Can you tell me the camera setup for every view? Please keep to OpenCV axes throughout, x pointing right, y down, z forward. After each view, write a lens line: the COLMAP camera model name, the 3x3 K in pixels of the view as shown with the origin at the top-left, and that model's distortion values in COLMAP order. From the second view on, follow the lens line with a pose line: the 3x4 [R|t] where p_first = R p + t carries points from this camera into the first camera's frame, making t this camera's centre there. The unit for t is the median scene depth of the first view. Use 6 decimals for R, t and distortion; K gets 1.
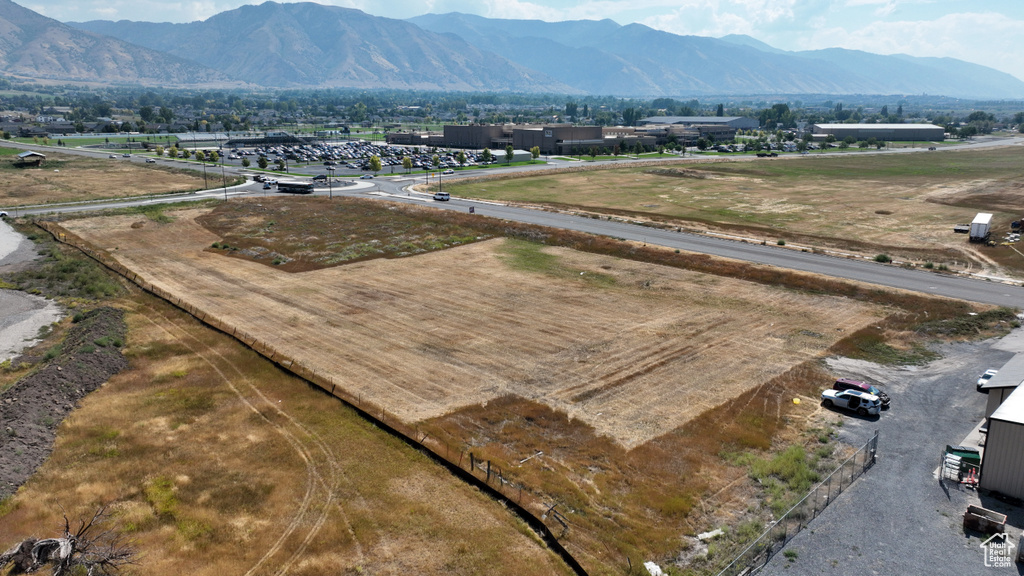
lens RADIAL K [[724.8, 0, 505.6], [0, 724.8, 287.6], [0, 0, 1]] dist [-0.002564, 0.023806]
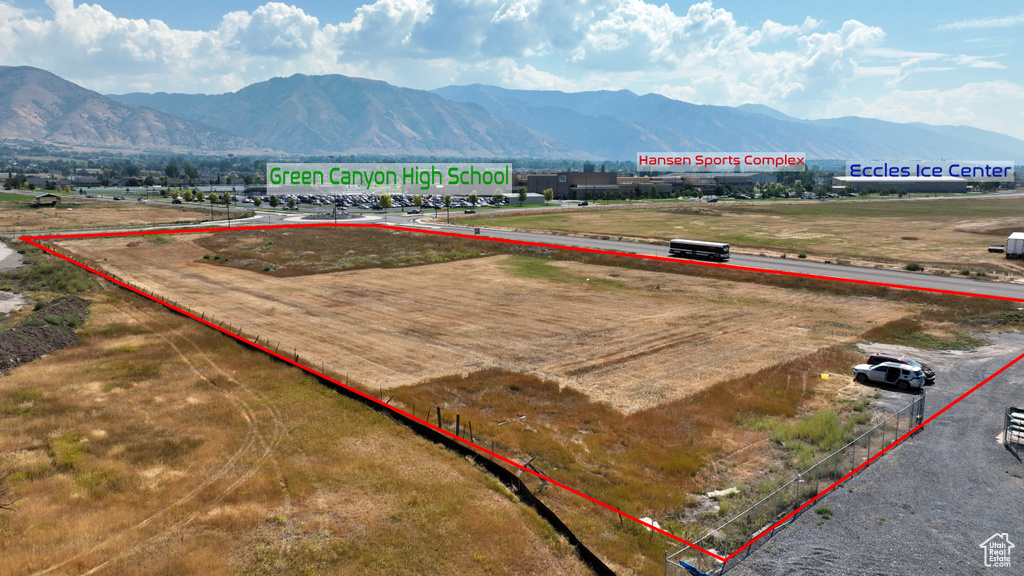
lens RADIAL K [[724.8, 0, 505.6], [0, 724.8, 287.6], [0, 0, 1]] dist [-0.002564, 0.023806]
pose [[0.999640, 0.004933, -0.026366, 0.035996], [-0.007239, 0.996086, -0.088091, 0.110805], [0.025828, 0.088251, 0.995763, 0.100724]]
